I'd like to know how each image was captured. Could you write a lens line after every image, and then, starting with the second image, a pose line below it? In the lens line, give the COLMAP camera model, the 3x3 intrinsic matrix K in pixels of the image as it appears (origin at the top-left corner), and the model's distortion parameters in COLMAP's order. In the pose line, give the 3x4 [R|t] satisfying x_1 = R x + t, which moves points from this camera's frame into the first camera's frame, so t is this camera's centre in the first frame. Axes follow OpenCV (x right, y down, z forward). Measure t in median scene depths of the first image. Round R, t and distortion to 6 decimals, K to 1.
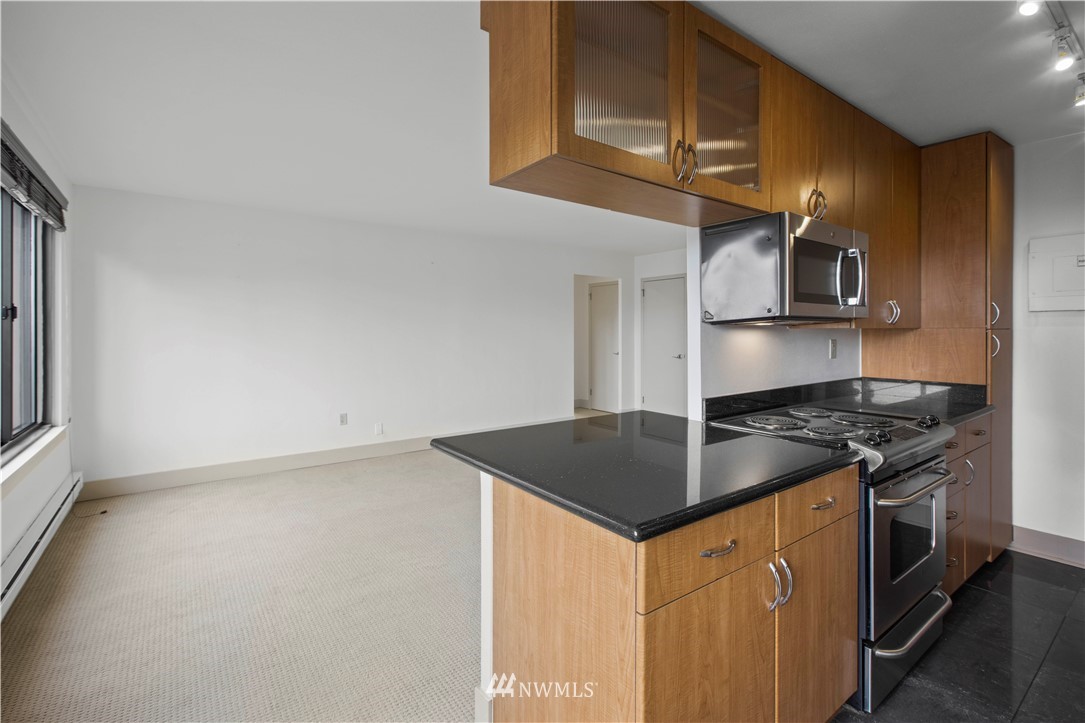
lens RADIAL K [[488.9, 0, 531.8], [0, 488.9, 340.1], [0, 0, 1]] dist [0.001344, -0.000115]
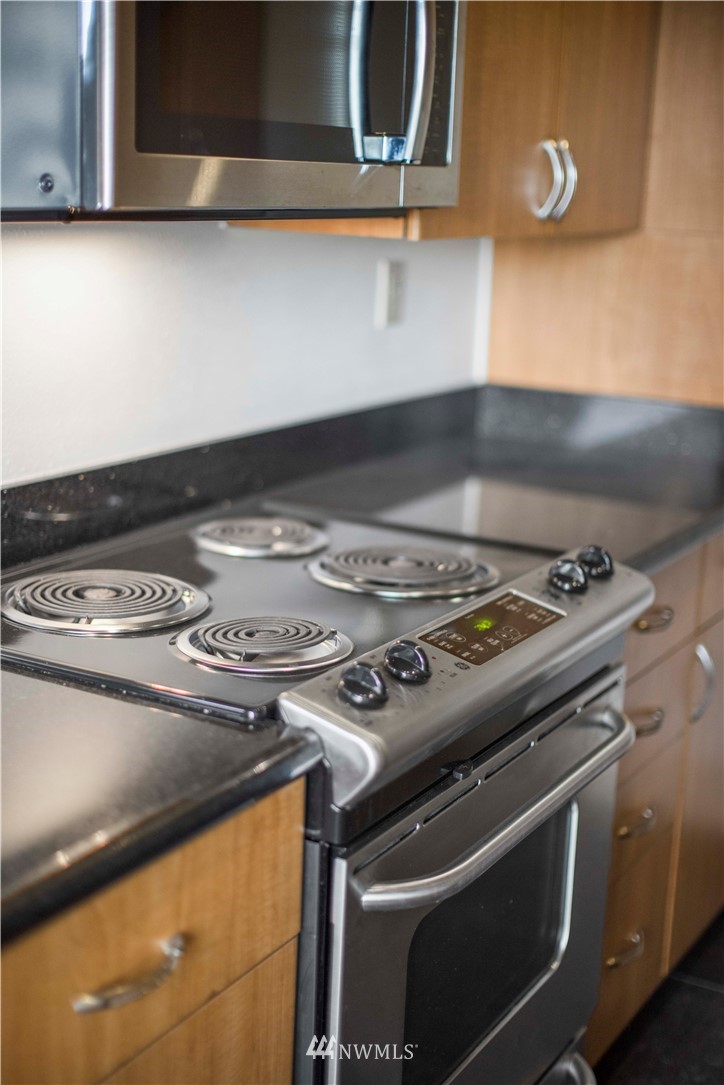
lens RADIAL K [[1570.8, 0, 362.0], [0, 1570.8, 542.5], [0, 0, 1]] dist [-0.023724, -0.031926]
pose [[0.908350, -0.057080, 0.414296, 0.273982], [-0.039574, 0.974465, 0.221025, -0.060702], [-0.416333, -0.217163, 0.882897, 0.189768]]
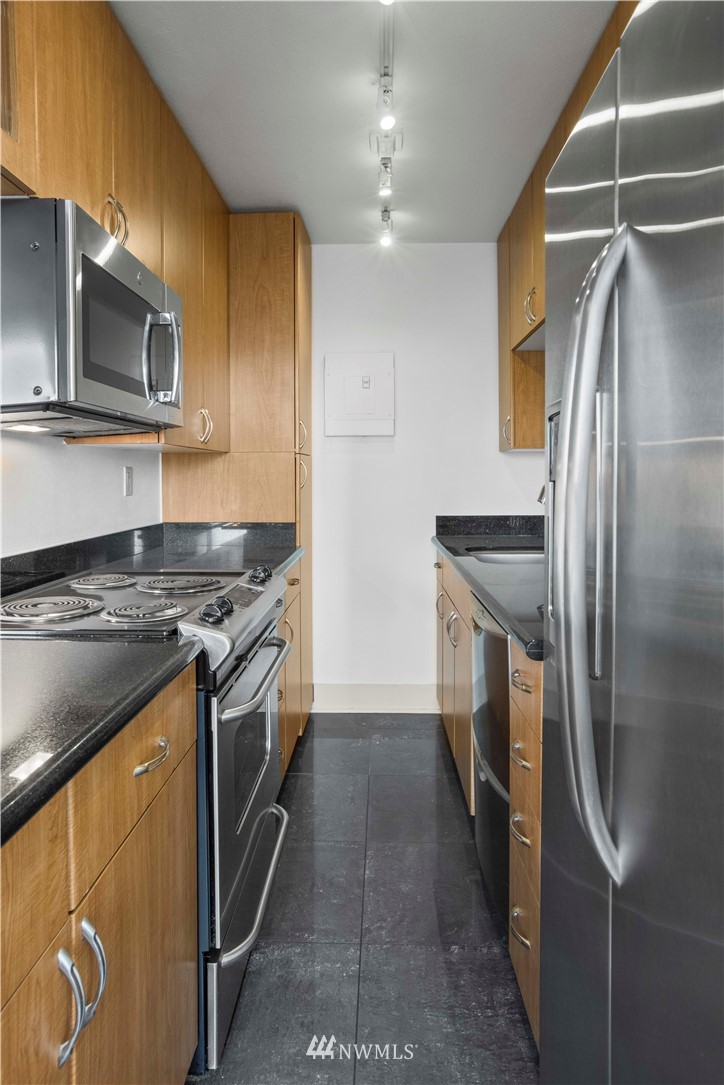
lens RADIAL K [[676.3, 0, 358.7], [0, 676.3, 488.6], [0, 0, 1]] dist [-0.039145, 0.036176]
pose [[0.609585, -0.013029, 0.792614, 0.127021], [0.013647, 0.999889, 0.005940, 0.037995], [-0.792603, 0.007196, 0.609695, 0.290864]]
